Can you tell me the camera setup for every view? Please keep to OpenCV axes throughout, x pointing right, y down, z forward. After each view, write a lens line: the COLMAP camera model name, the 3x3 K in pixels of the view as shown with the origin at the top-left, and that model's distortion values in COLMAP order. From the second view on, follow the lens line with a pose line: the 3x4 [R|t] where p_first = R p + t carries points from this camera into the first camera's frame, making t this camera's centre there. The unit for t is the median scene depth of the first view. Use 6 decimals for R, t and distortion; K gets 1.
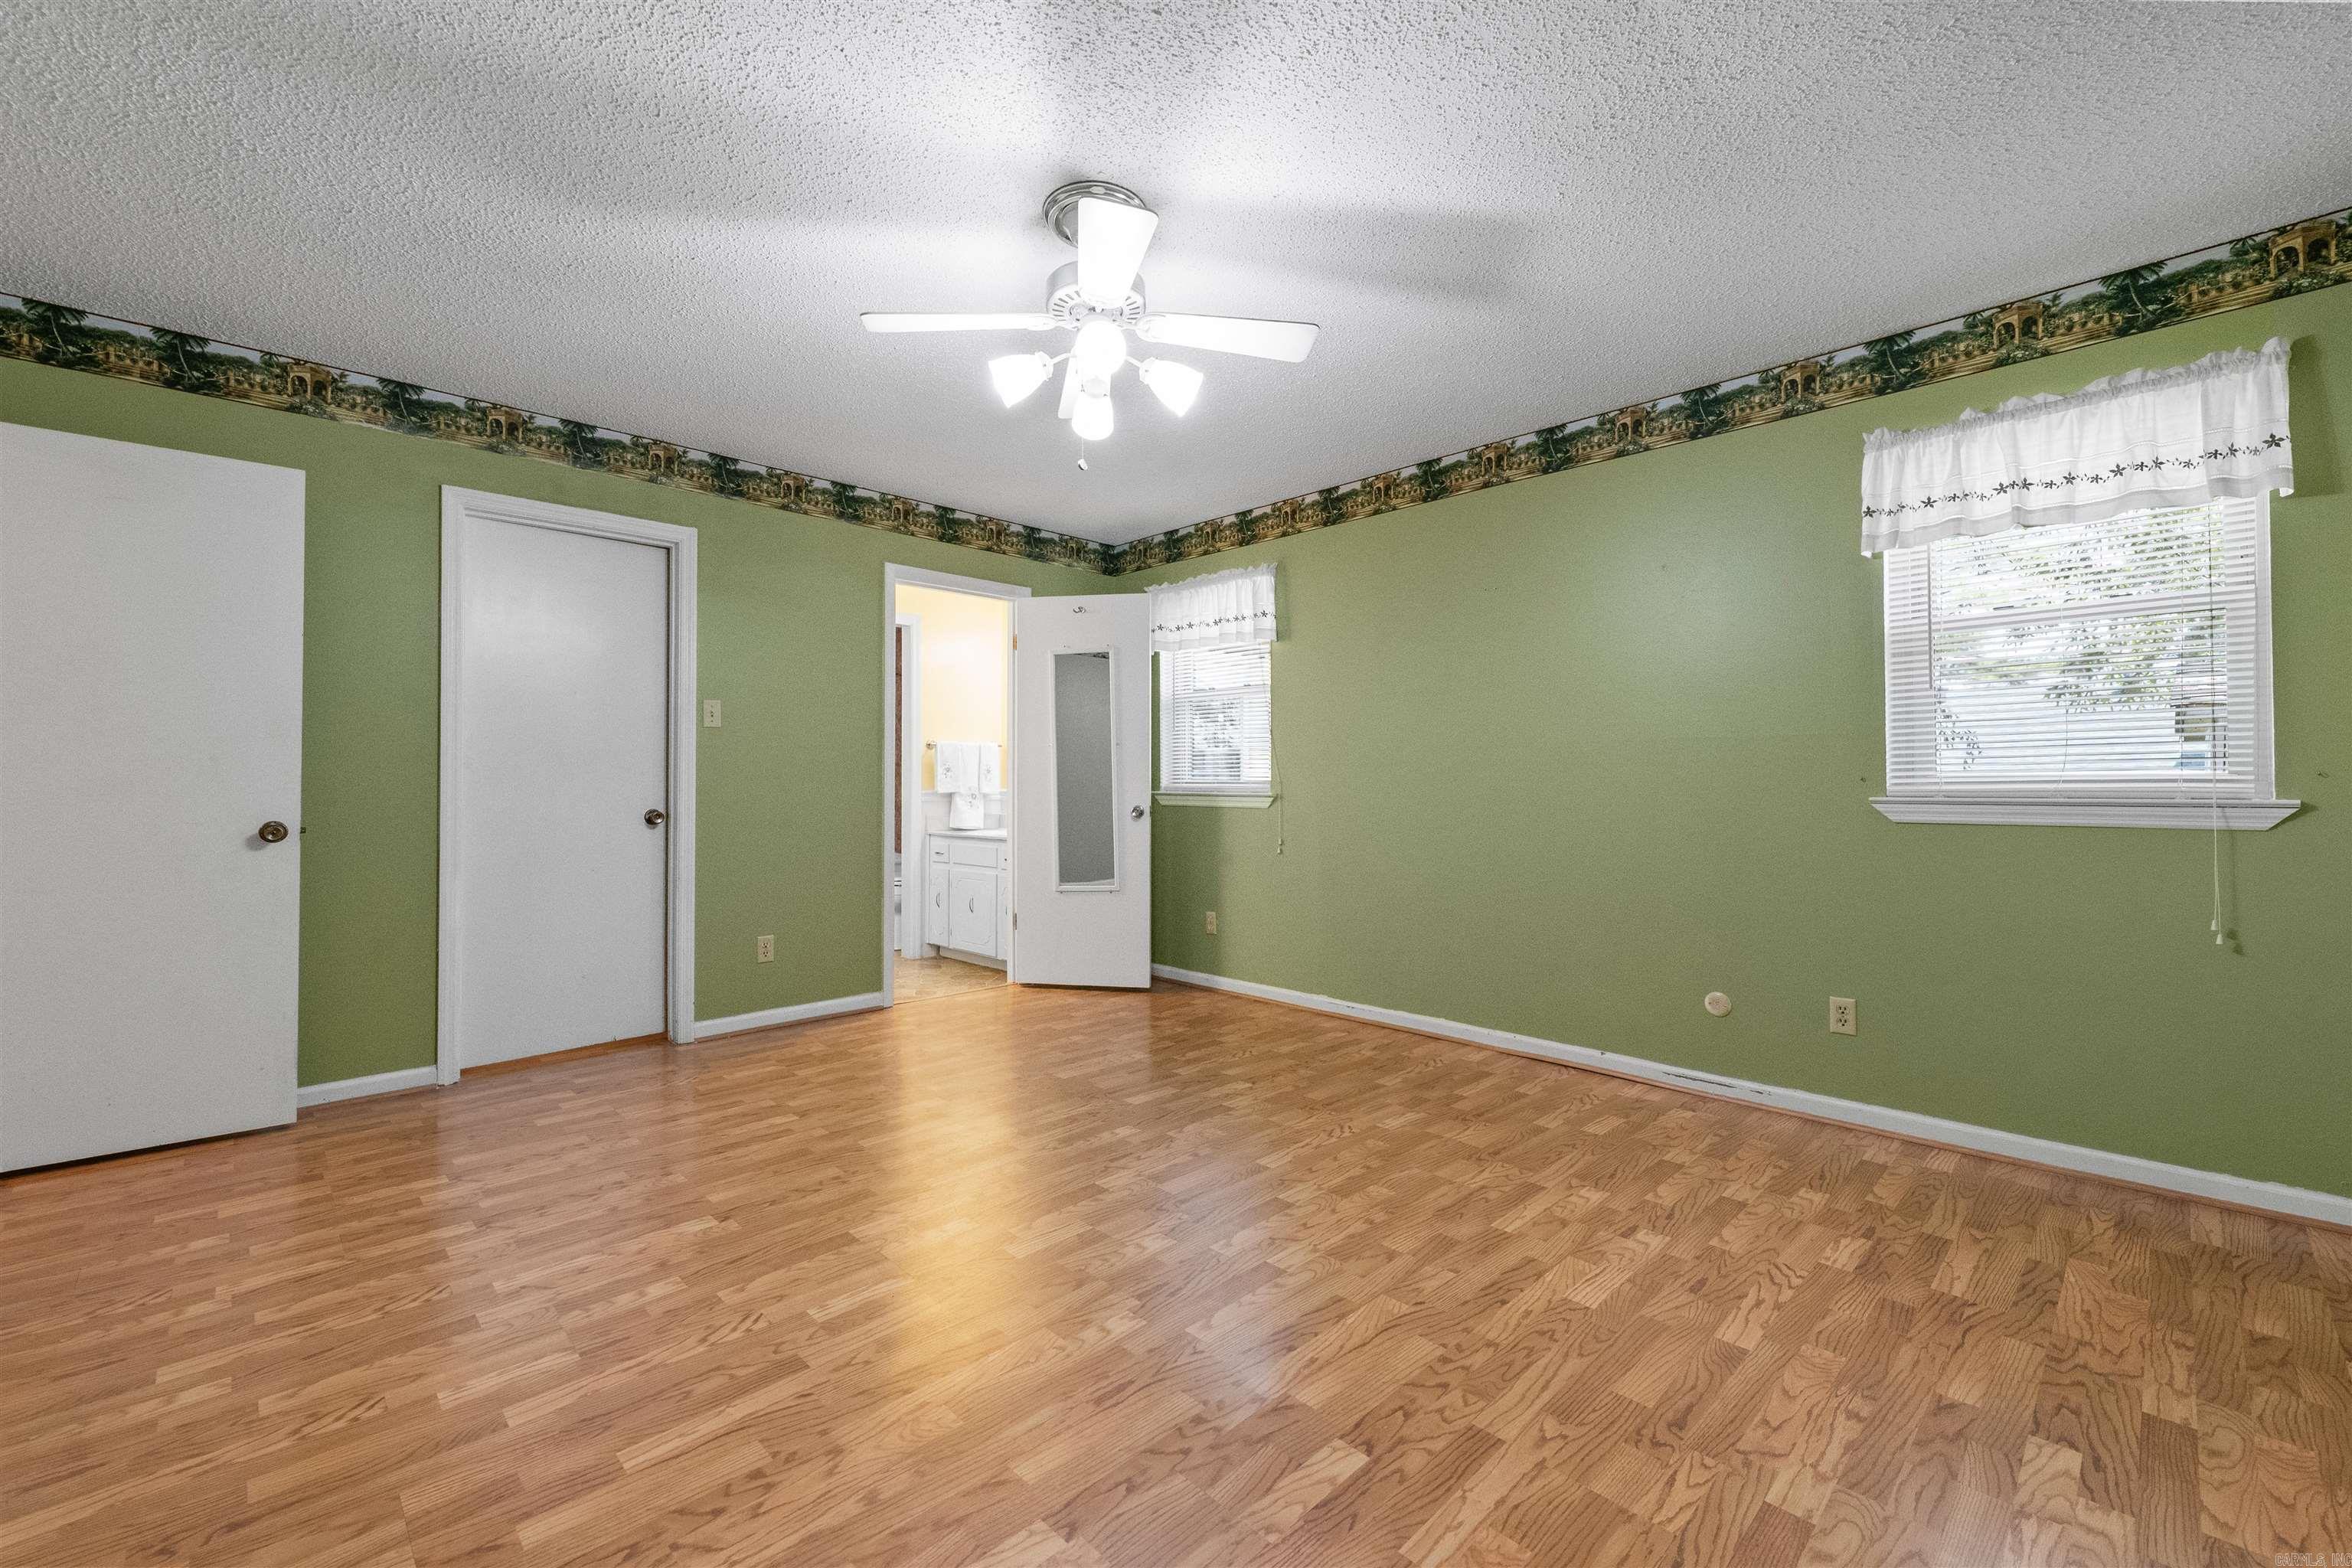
lens RADIAL K [[959.3, 0, 1174.0], [0, 959.3, 769.5], [0, 0, 1]] dist [0.002247, -0.000514]
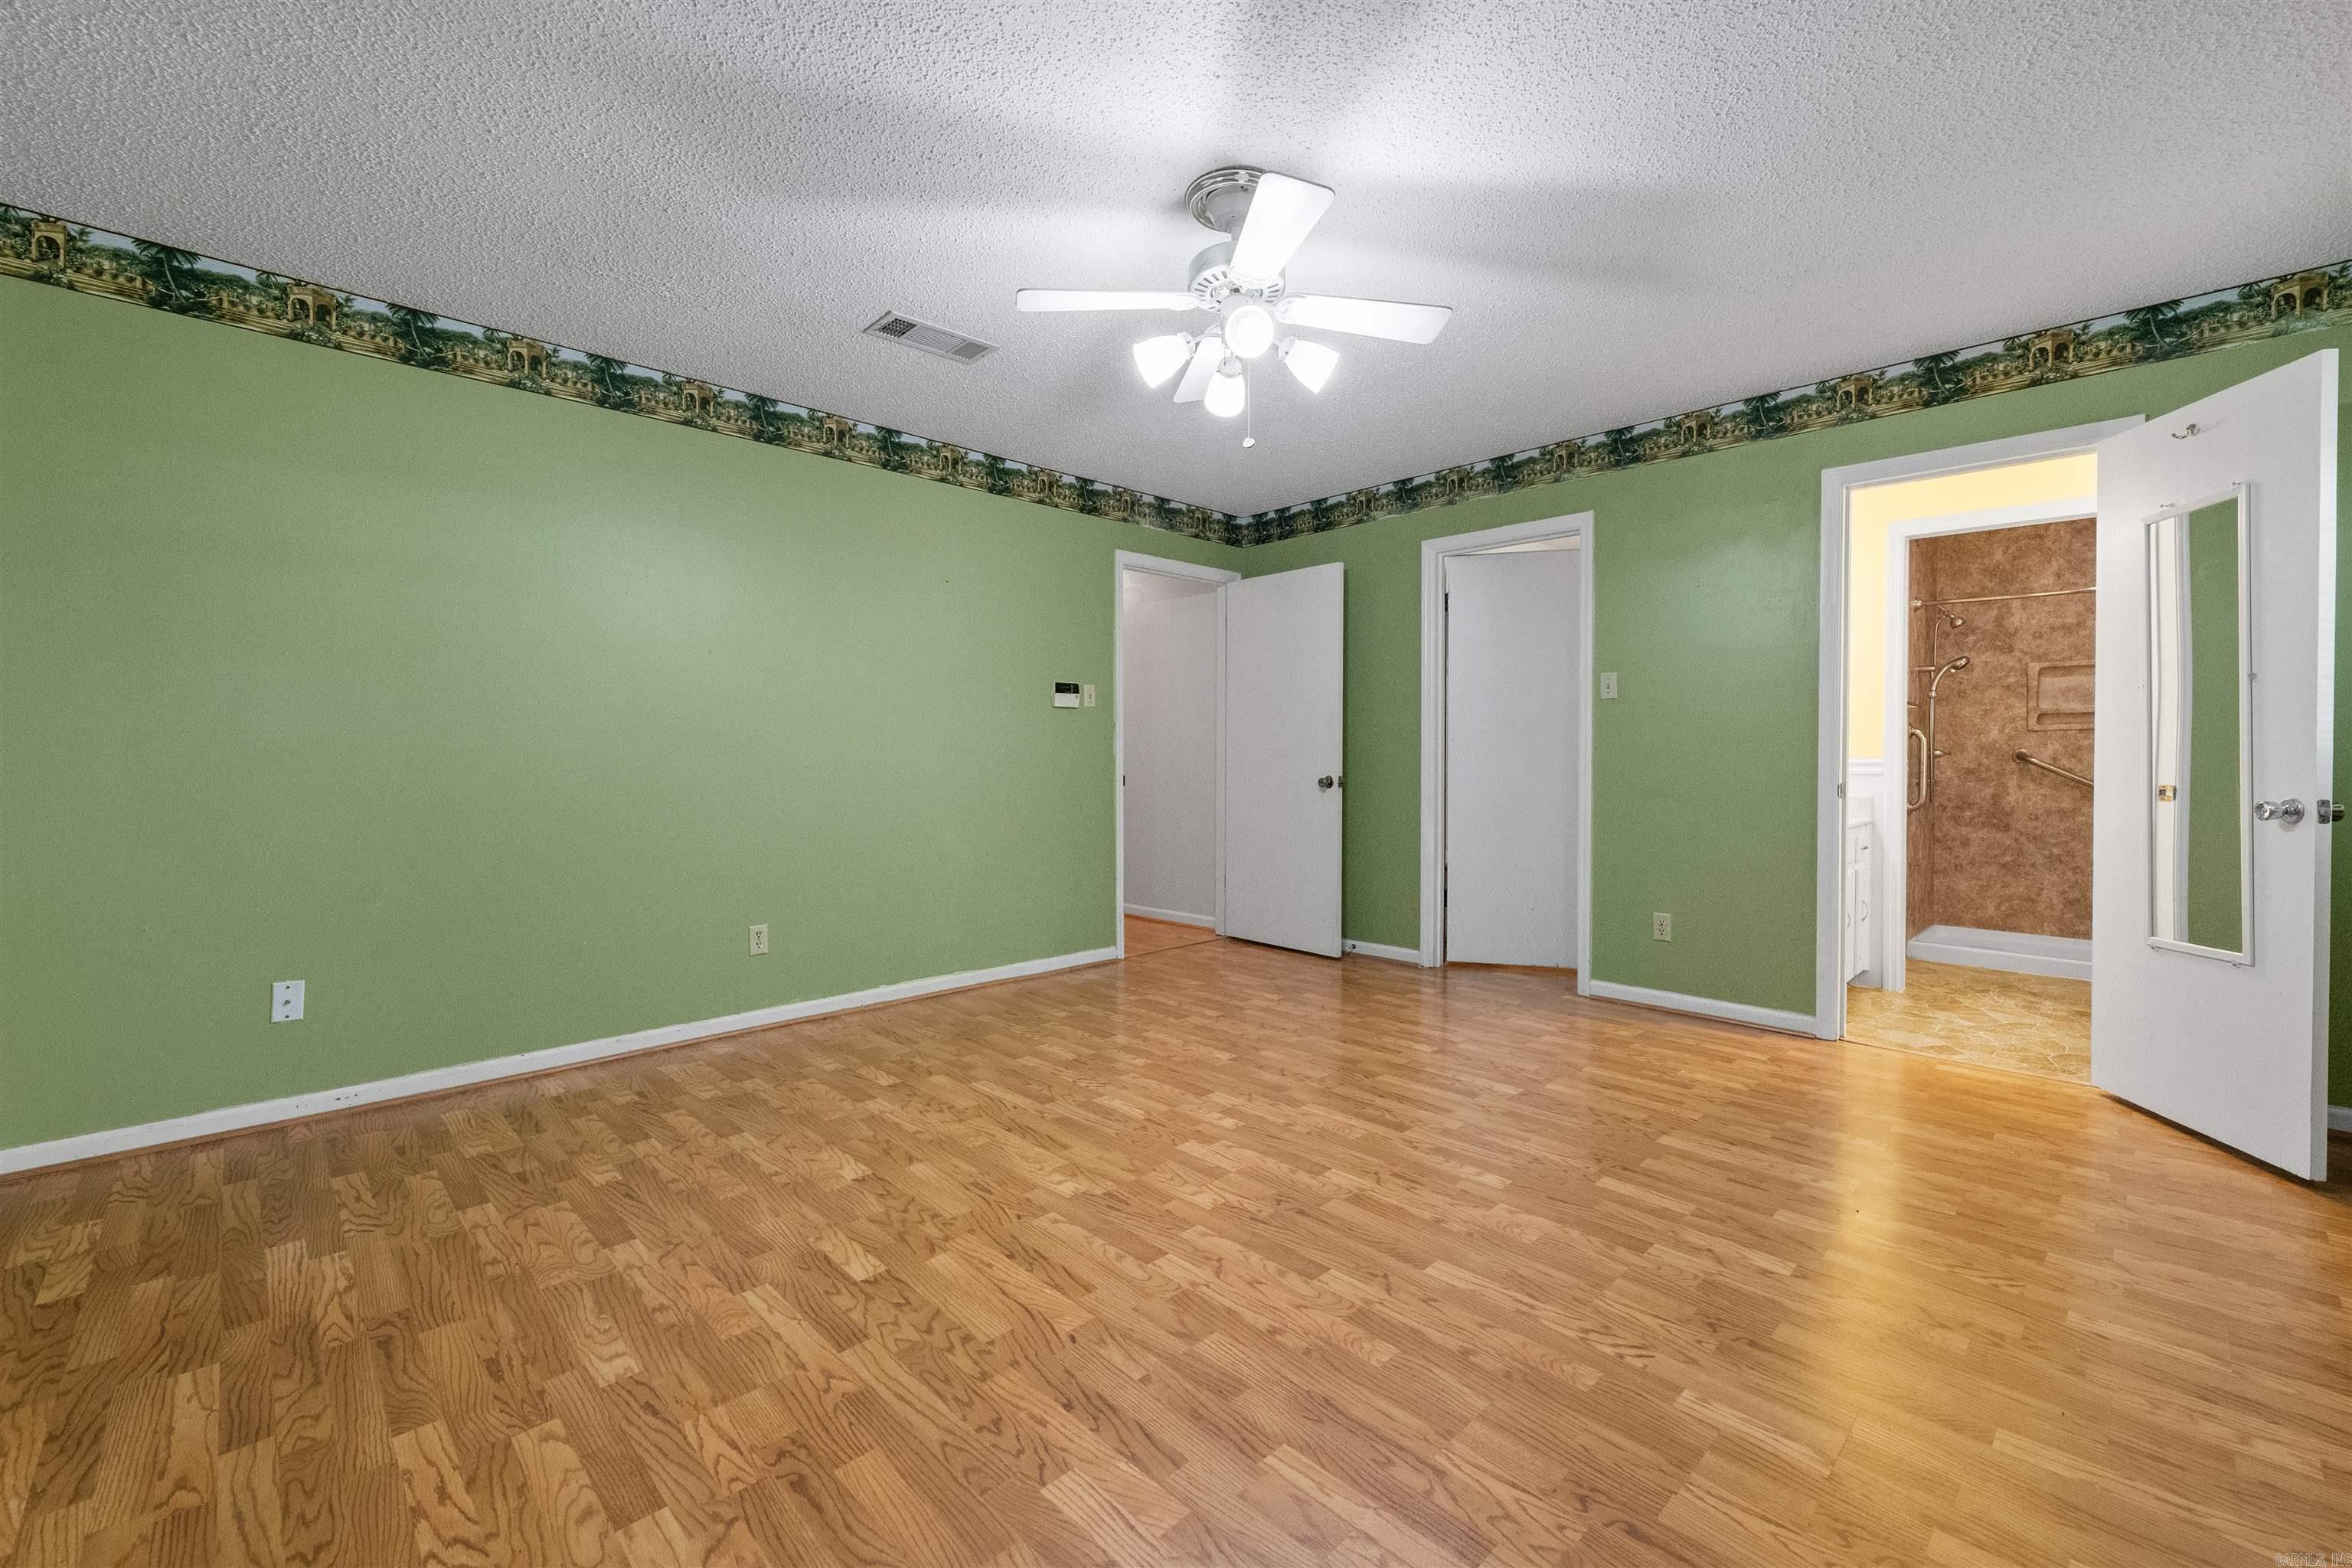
lens RADIAL K [[959.3, 0, 1174.0], [0, 959.3, 769.5], [0, 0, 1]] dist [0.002247, -0.000514]
pose [[0.004668, 0.014756, -0.999880, 0.888850], [0.012298, 0.999815, 0.014812, 0.016861], [0.999913, -0.012366, 0.004486, 0.861761]]
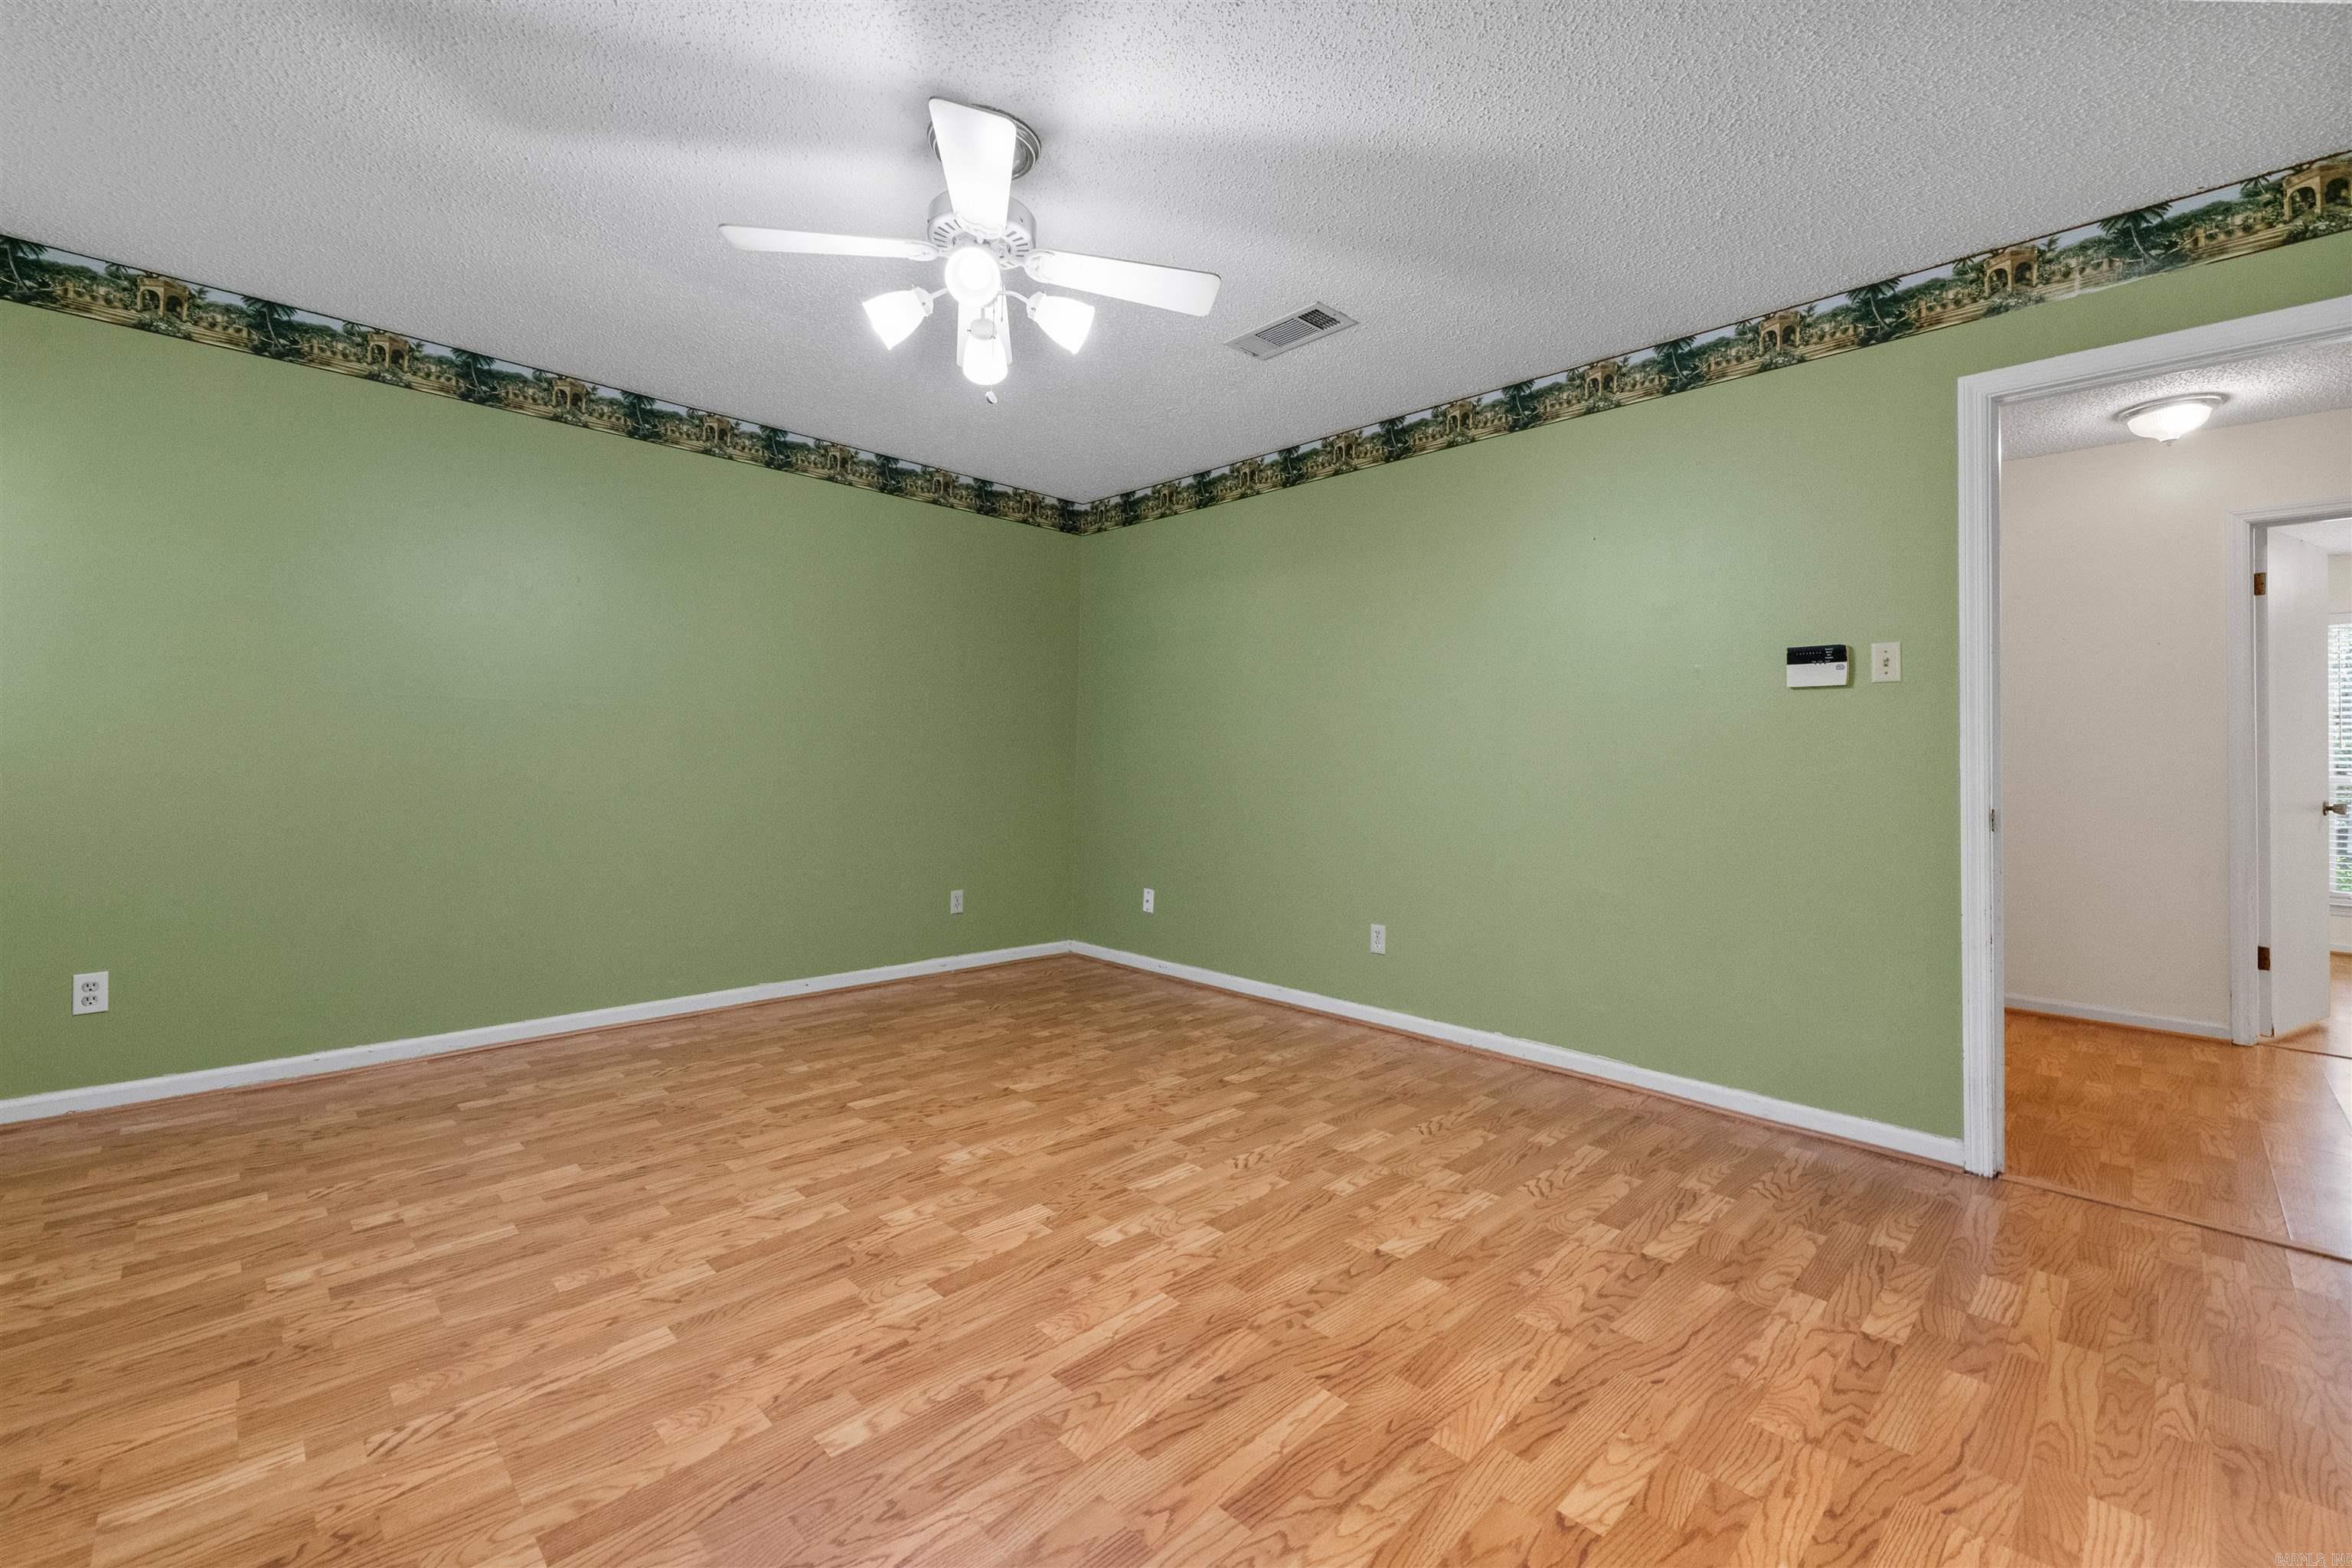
lens RADIAL K [[979.1, 0, 1167.3], [0, 979.1, 728.9], [0, 0, 1]] dist [0.010864, -0.006180]
pose [[-0.999868, -0.014997, -0.006271, -0.247870], [-0.014716, 0.998980, -0.042694, 0.029692], [0.006905, -0.042596, -0.999069, 1.806530]]
